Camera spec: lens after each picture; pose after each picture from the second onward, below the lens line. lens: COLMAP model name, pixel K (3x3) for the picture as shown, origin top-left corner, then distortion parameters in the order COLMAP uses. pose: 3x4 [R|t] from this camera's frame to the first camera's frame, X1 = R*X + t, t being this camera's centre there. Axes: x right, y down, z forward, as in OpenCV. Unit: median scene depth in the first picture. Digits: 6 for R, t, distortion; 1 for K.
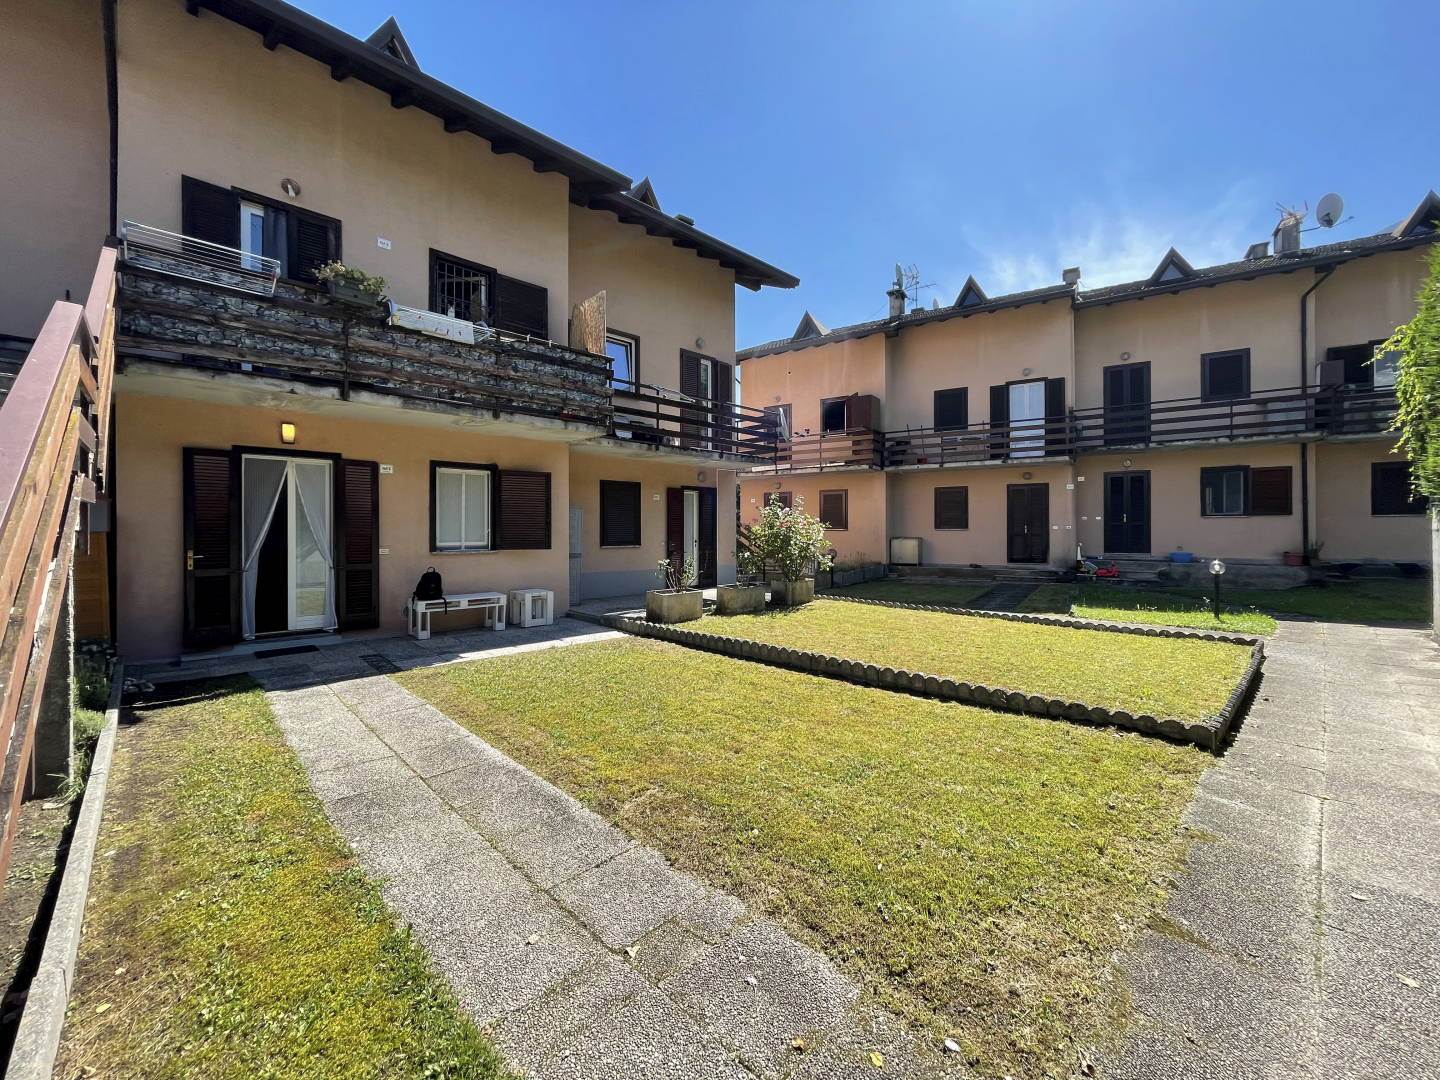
lens RADIAL K [[582.2, 0, 720.2], [0, 582.2, 534.1], [0, 0, 1]] dist [-0.014718, 0.008777]
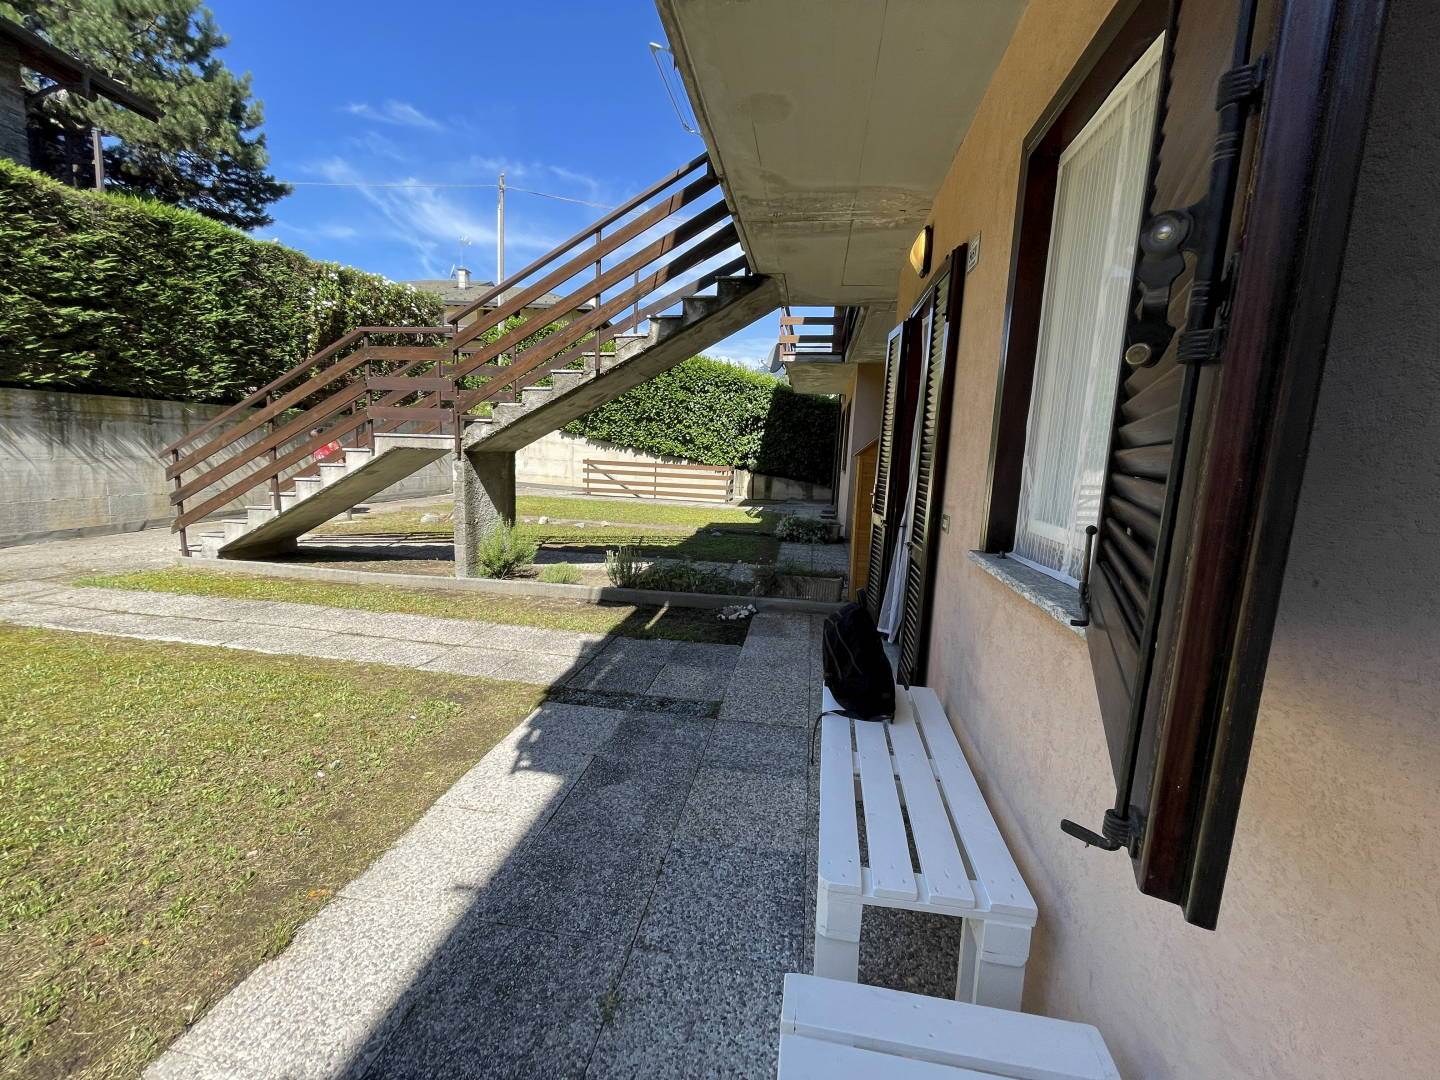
lens RADIAL K [[583.6, 0, 720.3], [0, 583.6, 531.5], [0, 0, 1]] dist [-0.001690, -0.000342]
pose [[-0.802249, 0.050641, -0.594838, -0.282582], [-0.044043, 0.988660, 0.143568, -0.006893], [0.595363, 0.141376, -0.790921, 1.187117]]
